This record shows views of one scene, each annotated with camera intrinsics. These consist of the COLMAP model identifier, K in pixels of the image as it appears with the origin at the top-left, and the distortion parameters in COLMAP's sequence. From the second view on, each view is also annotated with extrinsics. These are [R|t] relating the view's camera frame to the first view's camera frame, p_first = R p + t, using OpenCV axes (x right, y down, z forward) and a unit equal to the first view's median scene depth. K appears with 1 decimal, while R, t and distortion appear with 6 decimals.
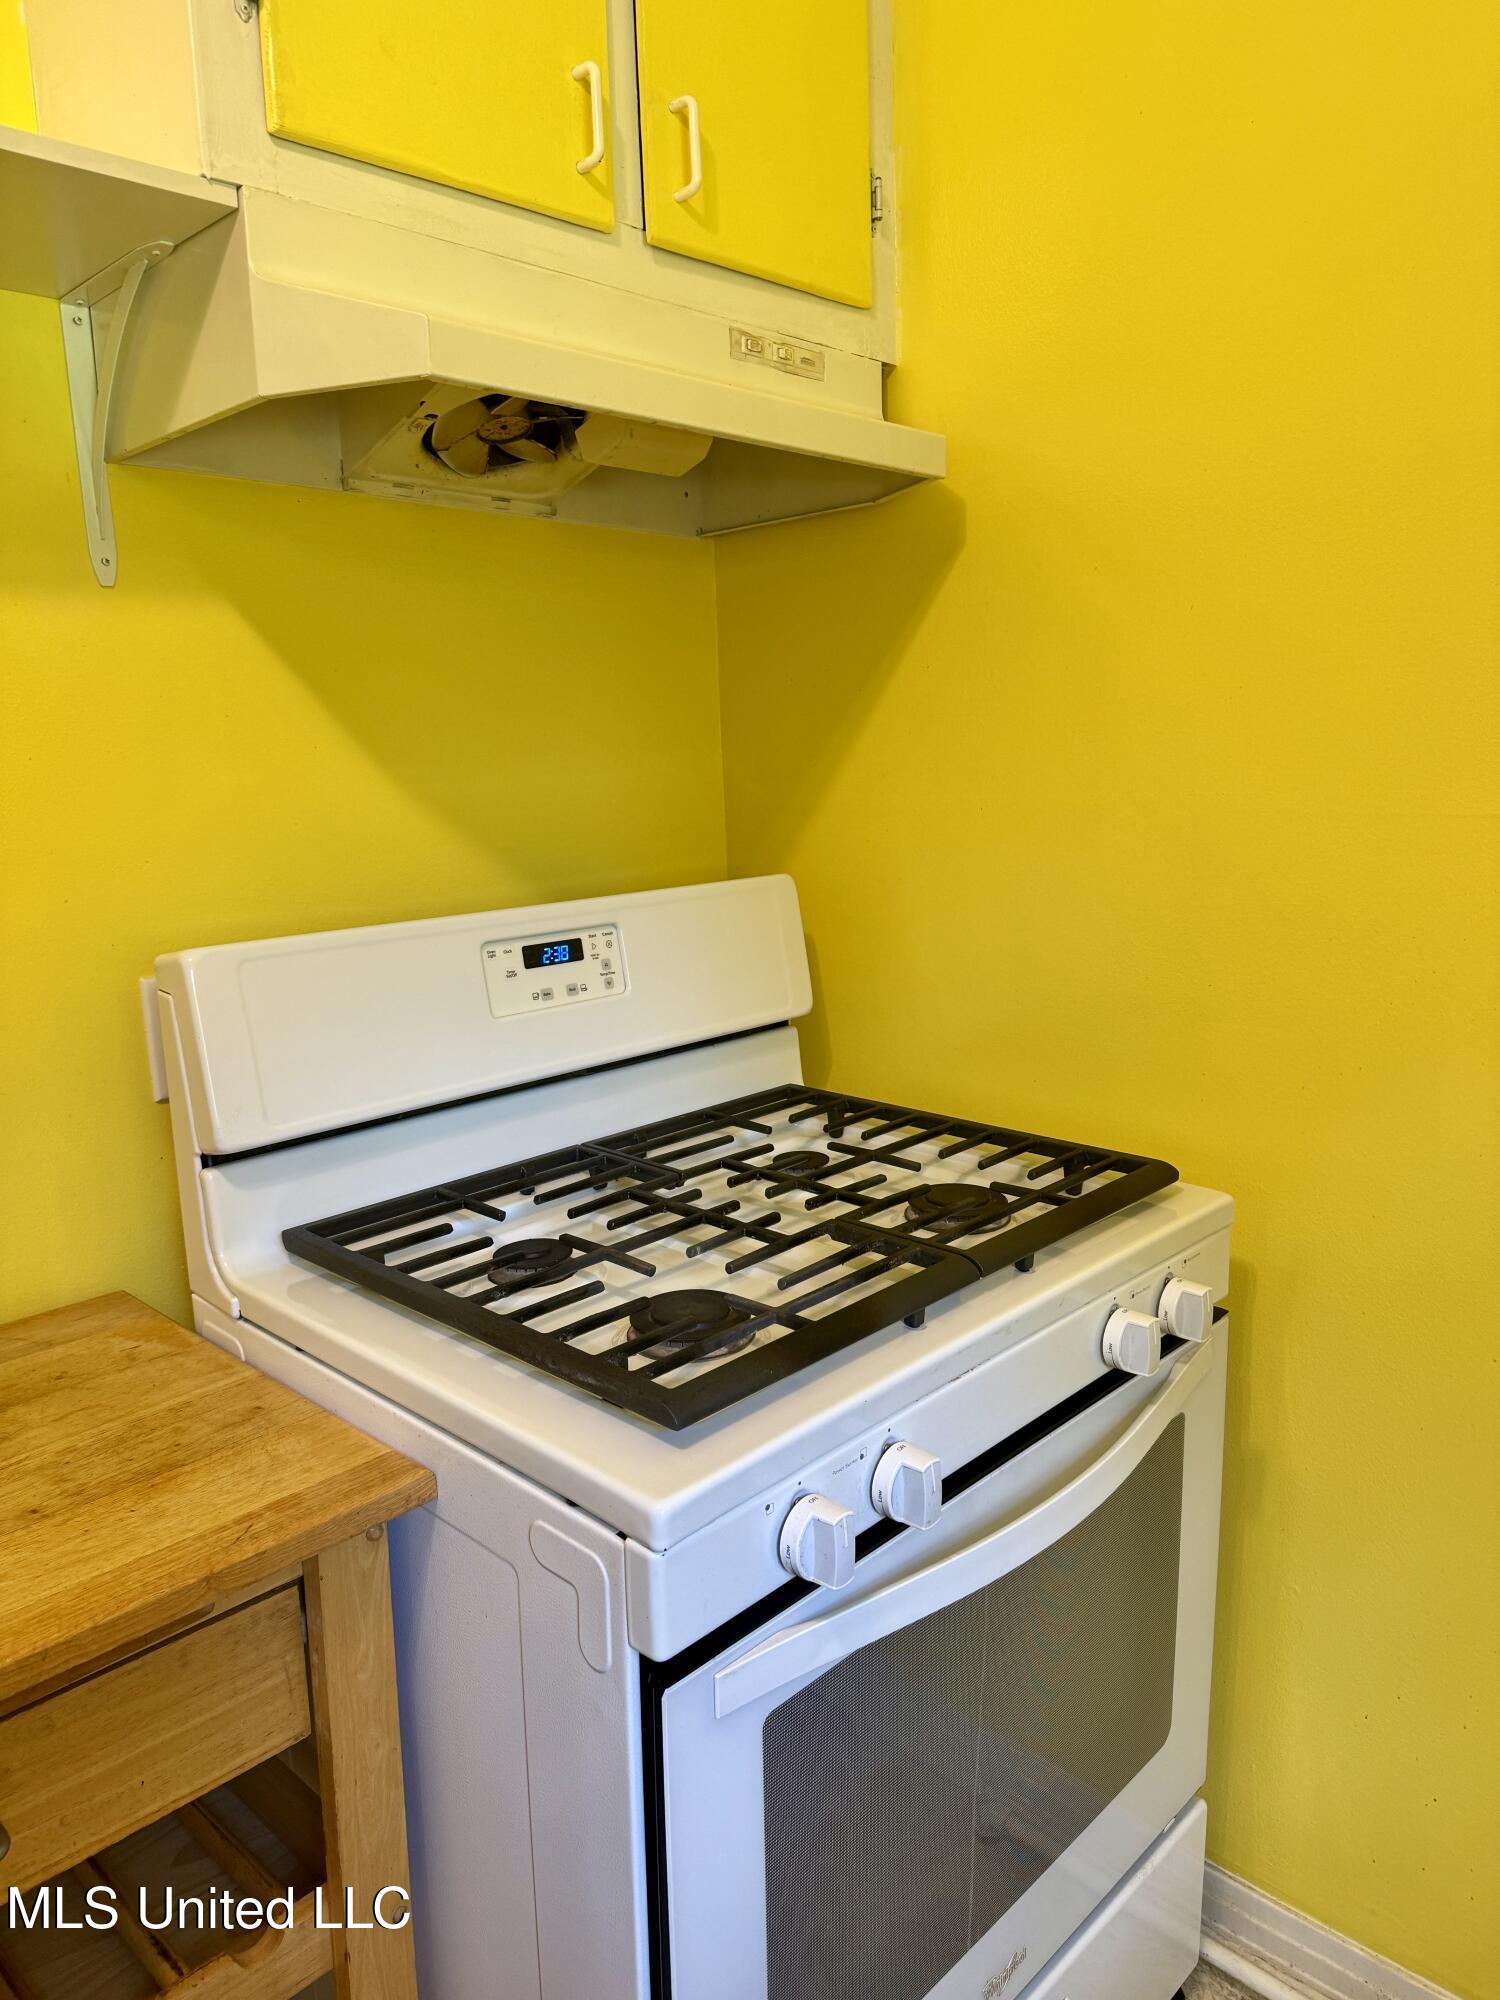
lens RADIAL K [[1418.0, 0, 750.0], [0, 1418.0, 1000.0], [0, 0, 1]] dist [-0.004995, -0.023491]
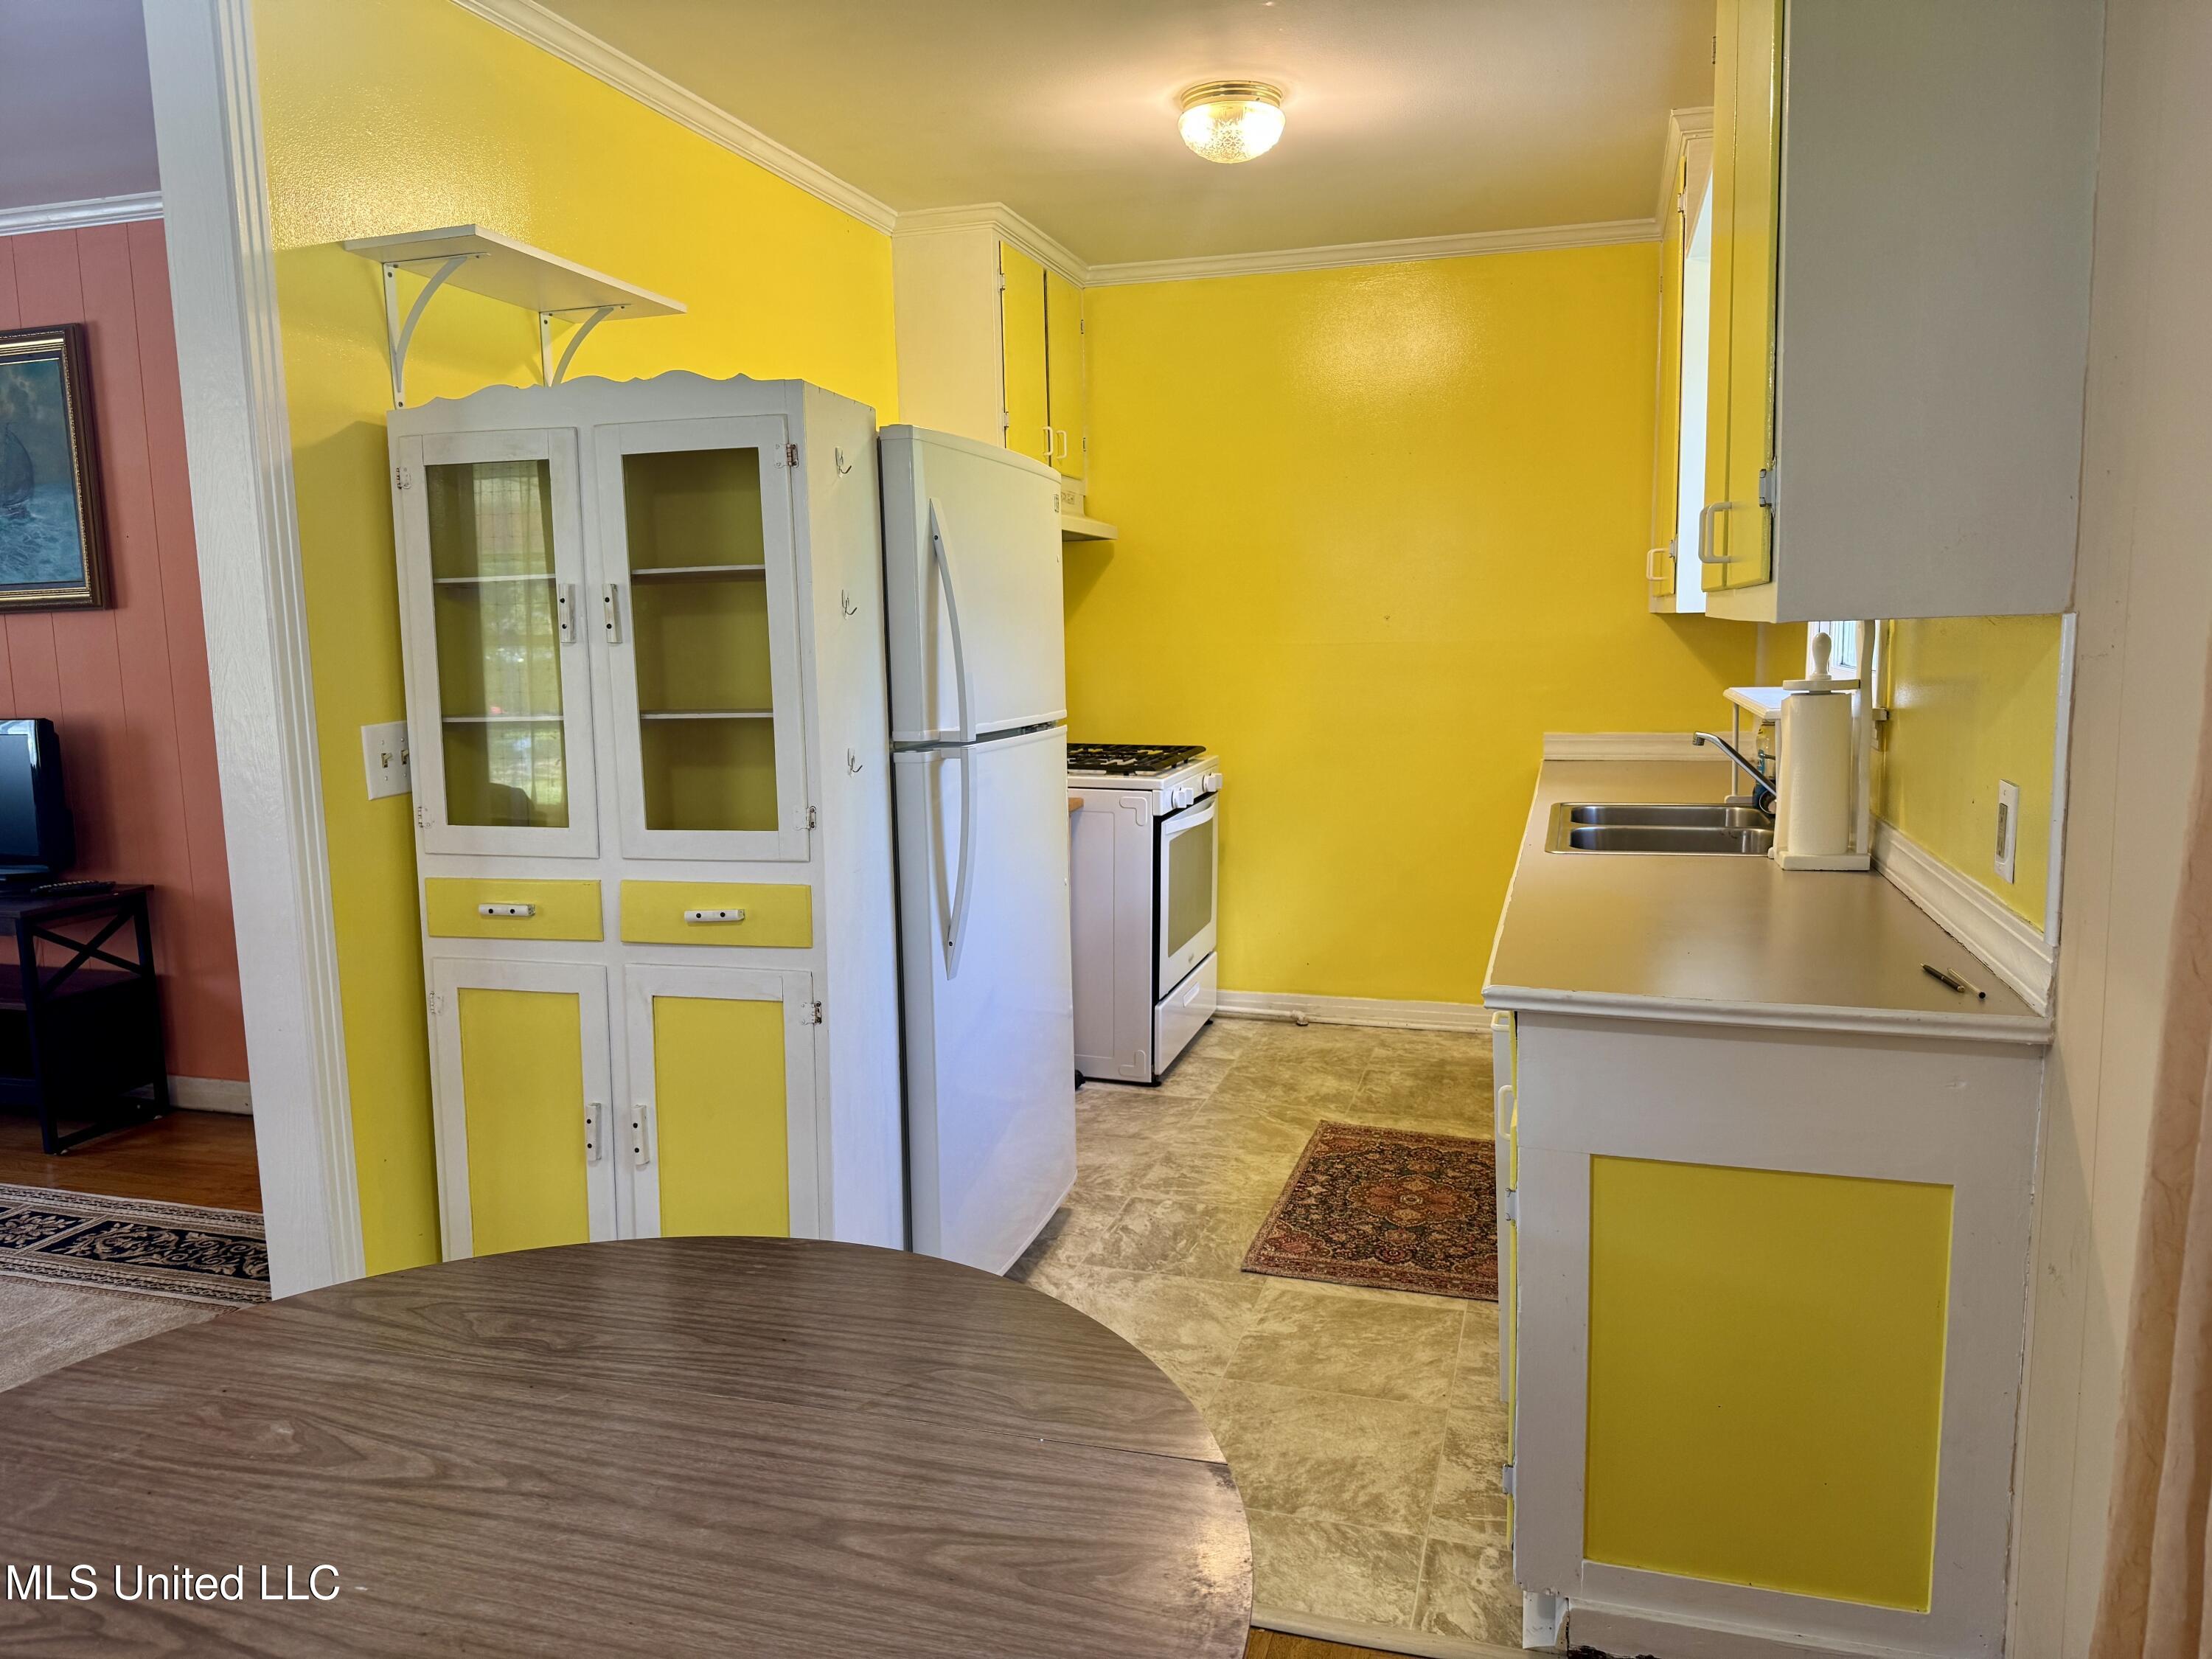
lens RADIAL K [[1559.9, 0, 1099.6], [0, 1559.9, 836.7], [0, 0, 1]] dist [0.009251, -0.015569]
pose [[0.882055, -0.043860, 0.469100, -1.619572], [0.063336, 0.997658, -0.025813, 0.396003], [-0.466869, 0.052480, 0.882768, -2.105362]]
